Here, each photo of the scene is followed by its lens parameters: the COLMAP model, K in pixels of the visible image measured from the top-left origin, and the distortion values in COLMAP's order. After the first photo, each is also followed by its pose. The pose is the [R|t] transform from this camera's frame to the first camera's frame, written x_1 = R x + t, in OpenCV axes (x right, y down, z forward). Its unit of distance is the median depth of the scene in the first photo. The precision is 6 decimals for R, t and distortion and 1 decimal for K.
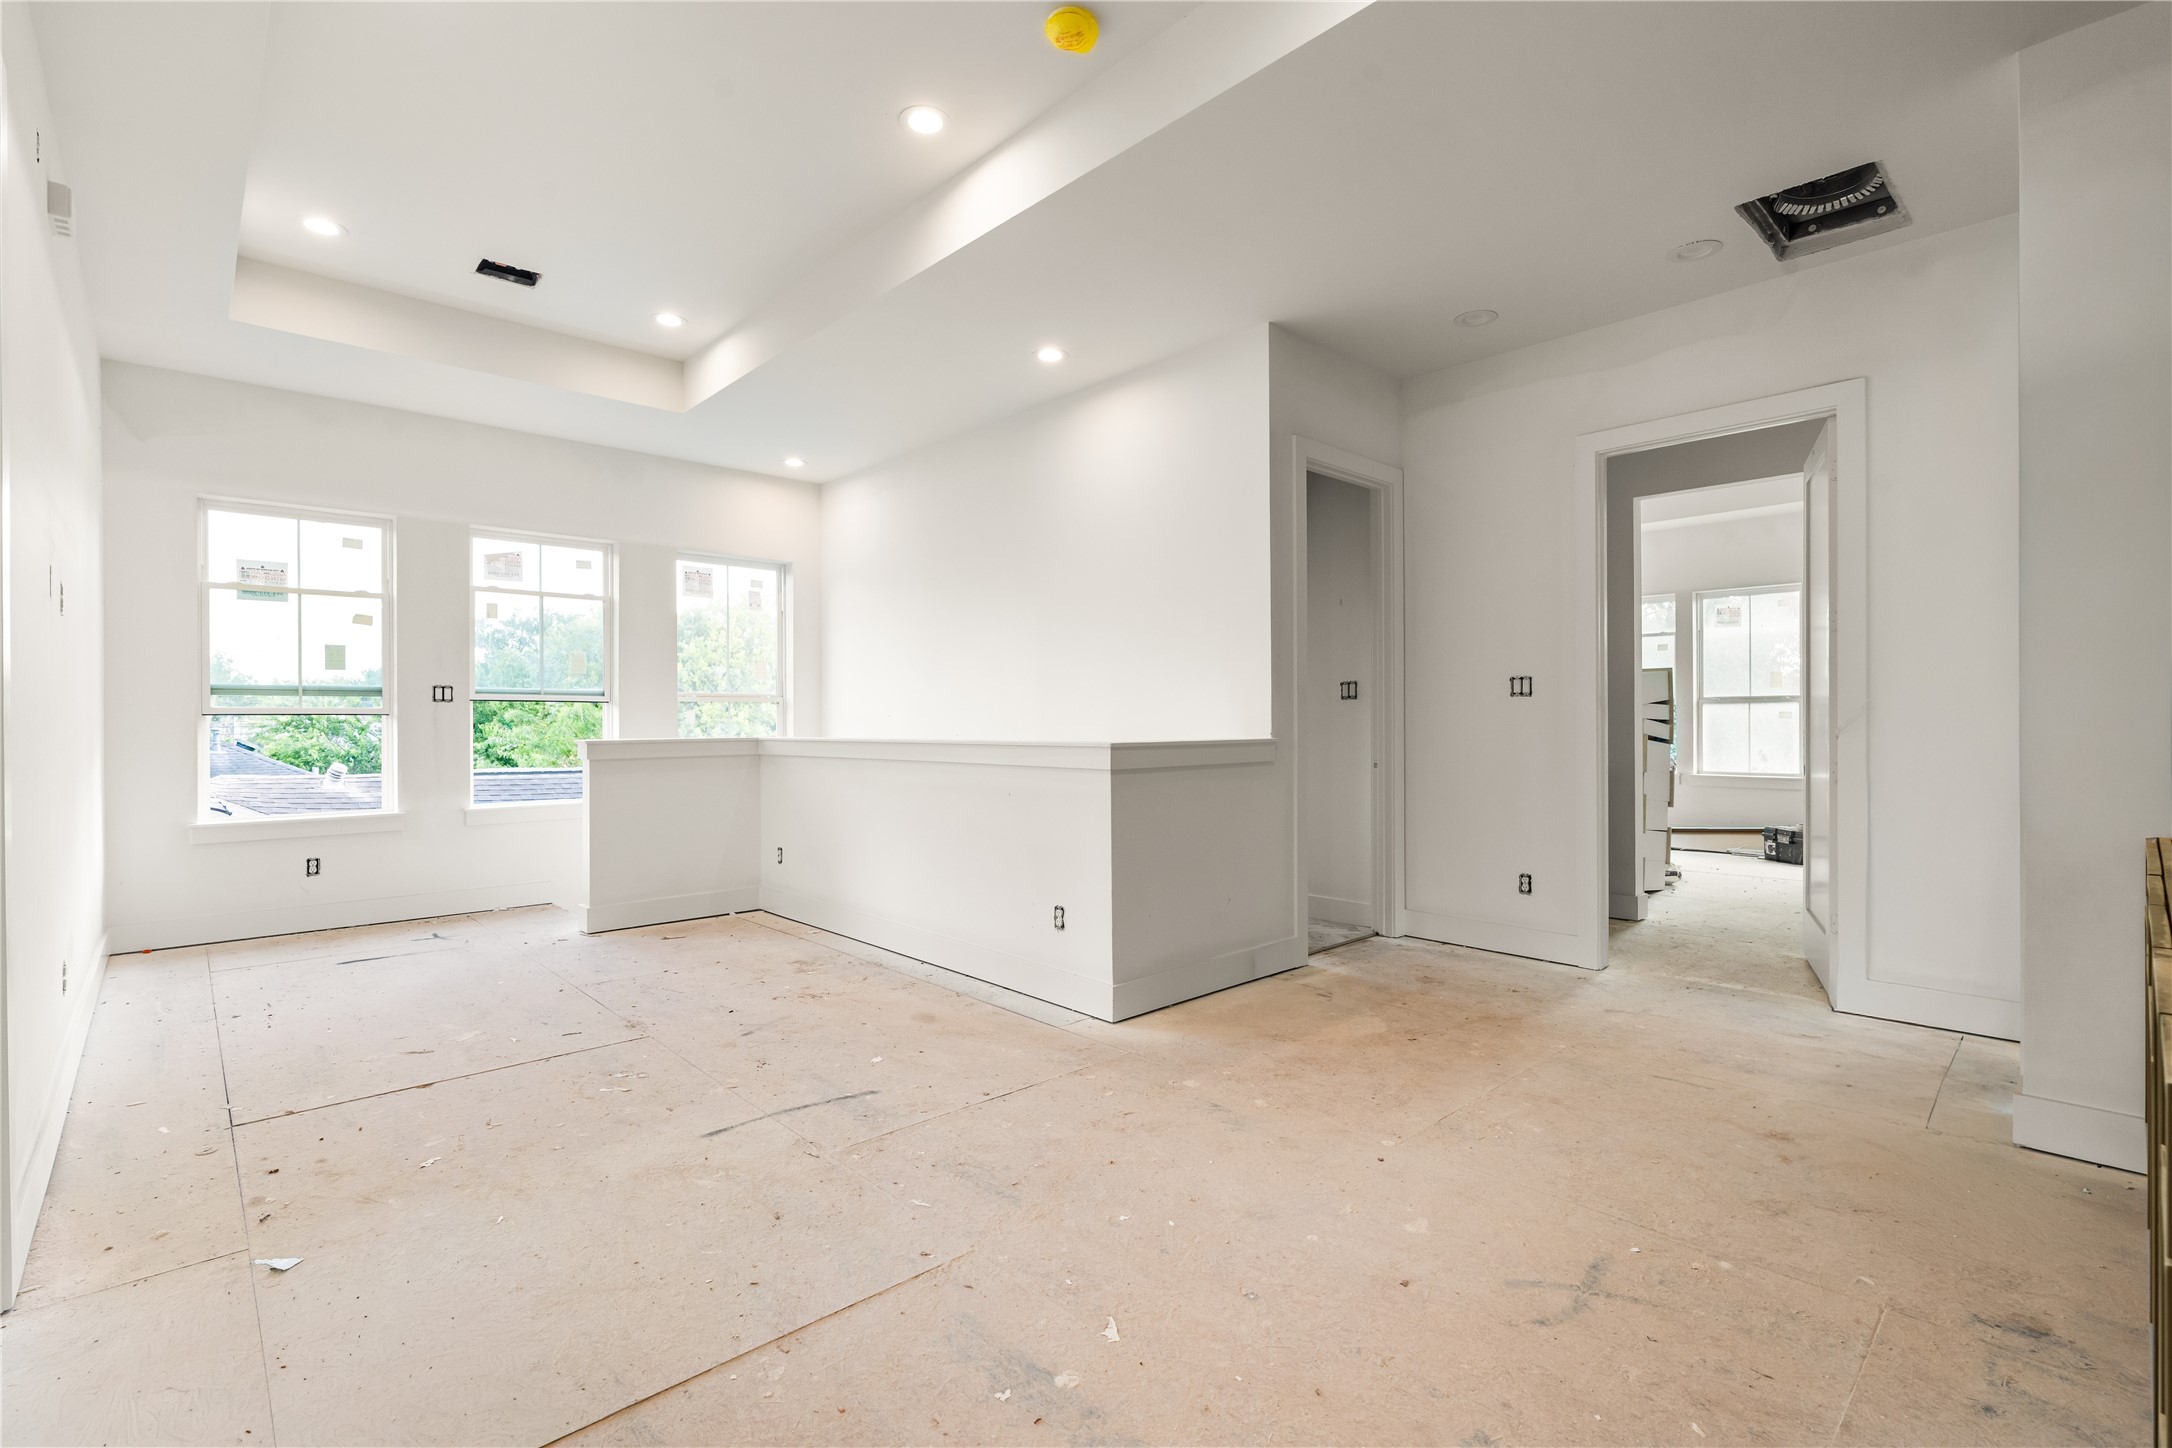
lens RADIAL K [[977.4, 0, 1086.0], [0, 977.4, 724.0], [0, 0, 1]] dist [-0.005544, -0.000281]
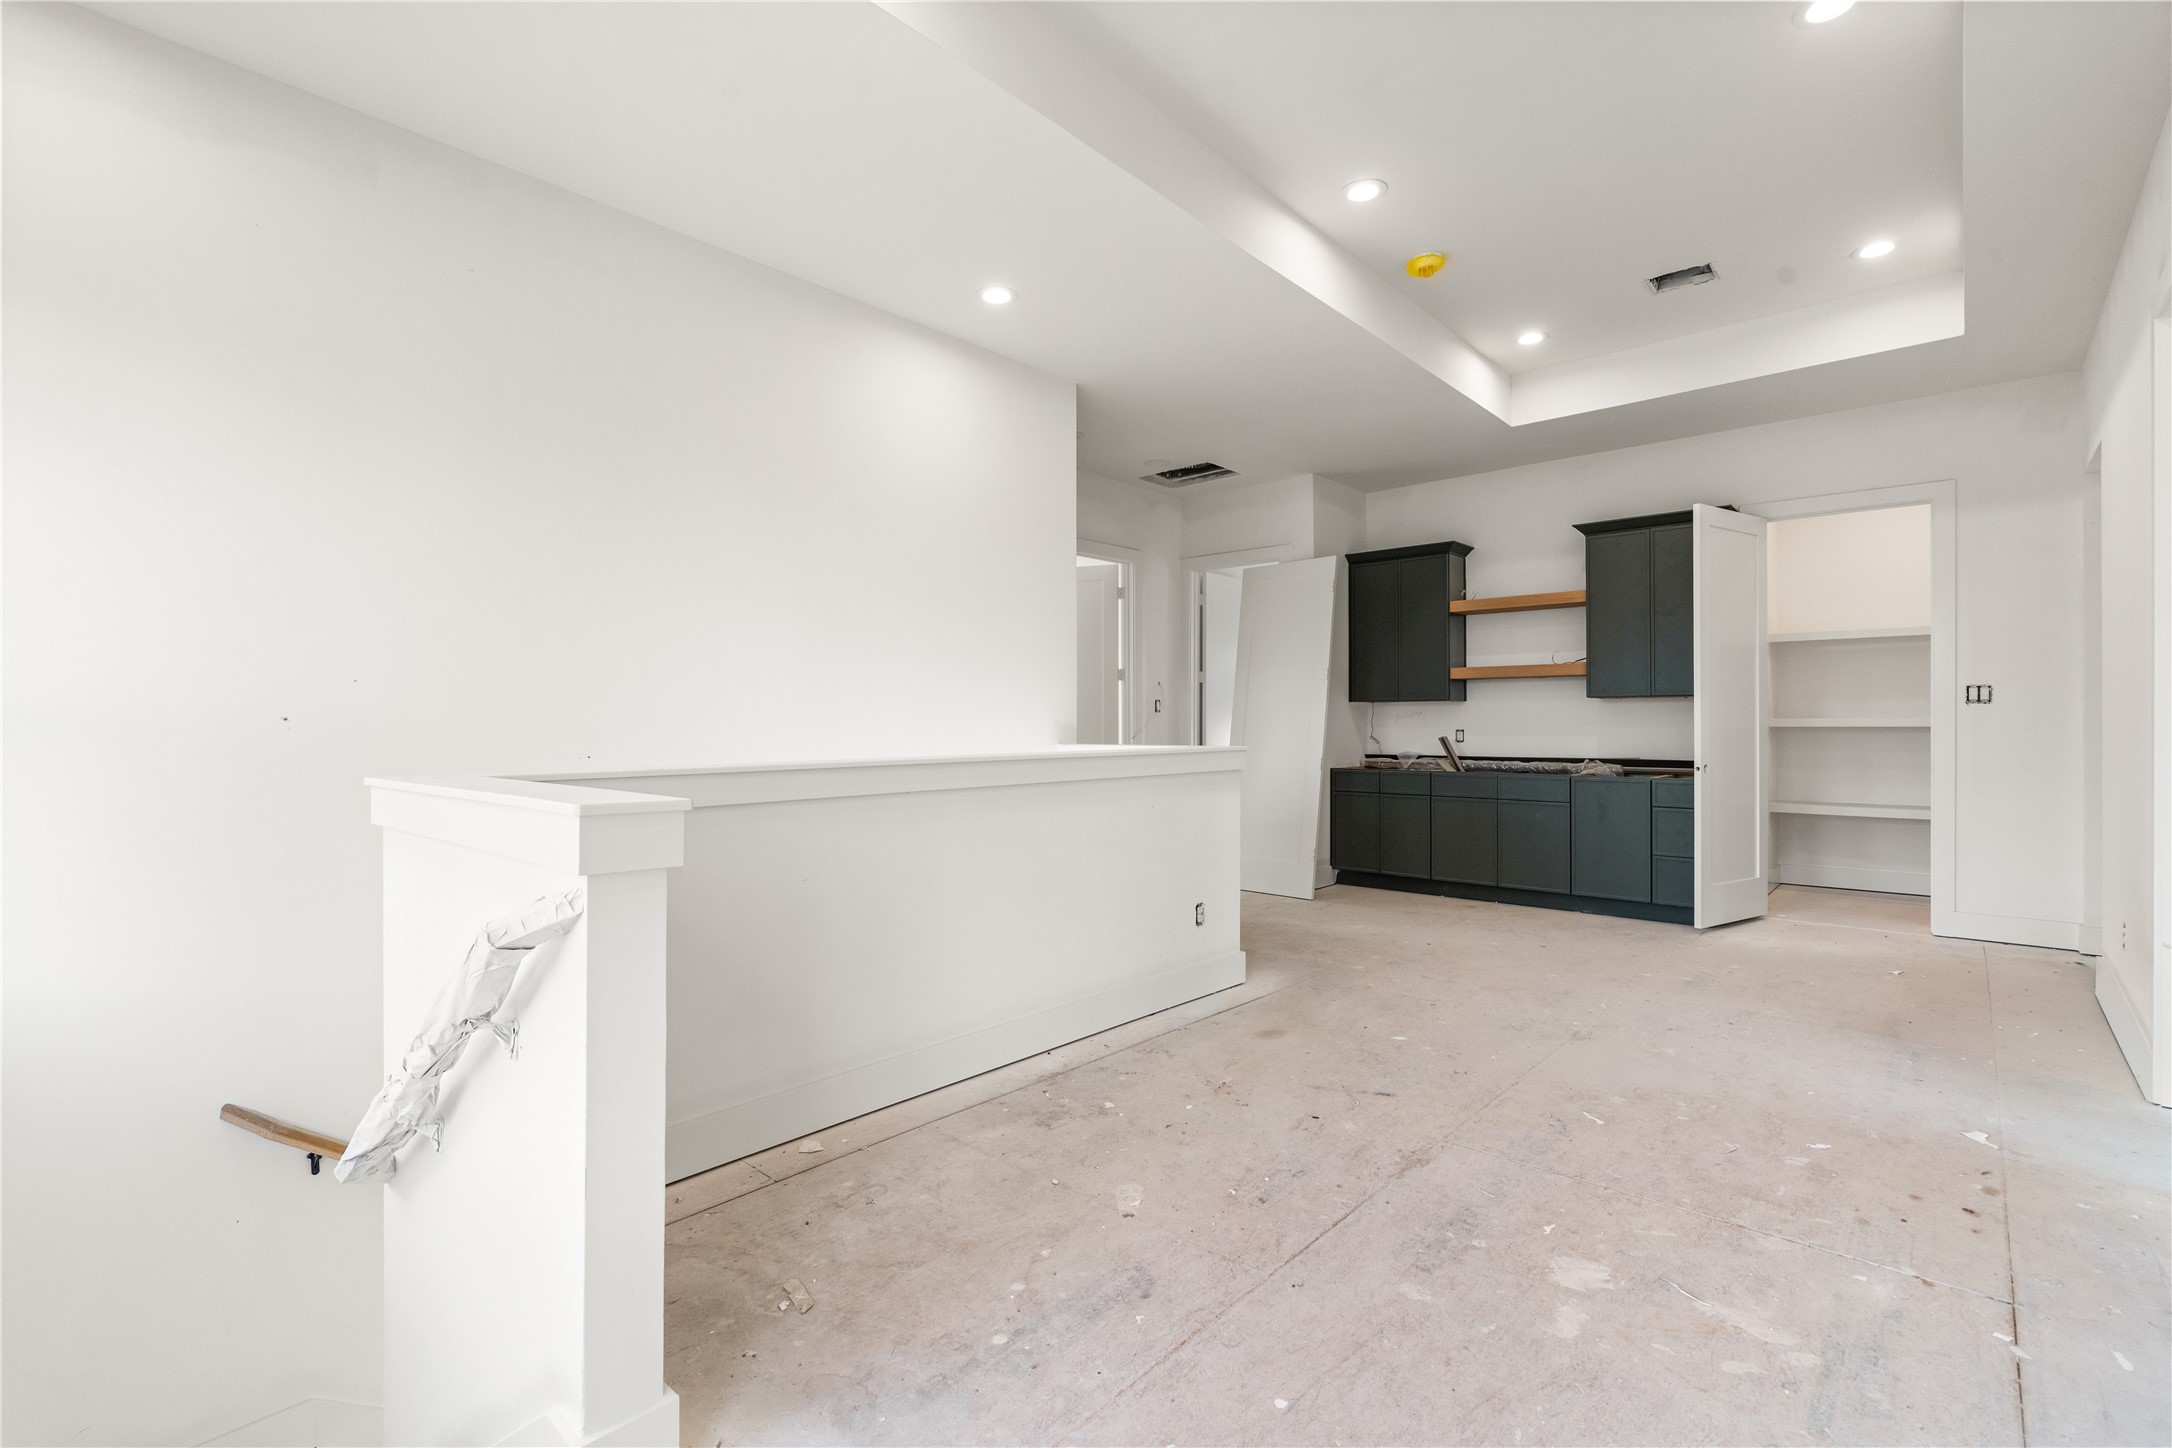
lens RADIAL K [[977.4, 0, 1086.0], [0, 977.4, 724.0], [0, 0, 1]] dist [-0.005544, -0.000281]
pose [[-0.086526, 0.010601, 0.996193, -1.067475], [0.005935, 0.999931, -0.010125, 0.002410], [-0.996232, 0.005037, -0.086583, 1.210546]]
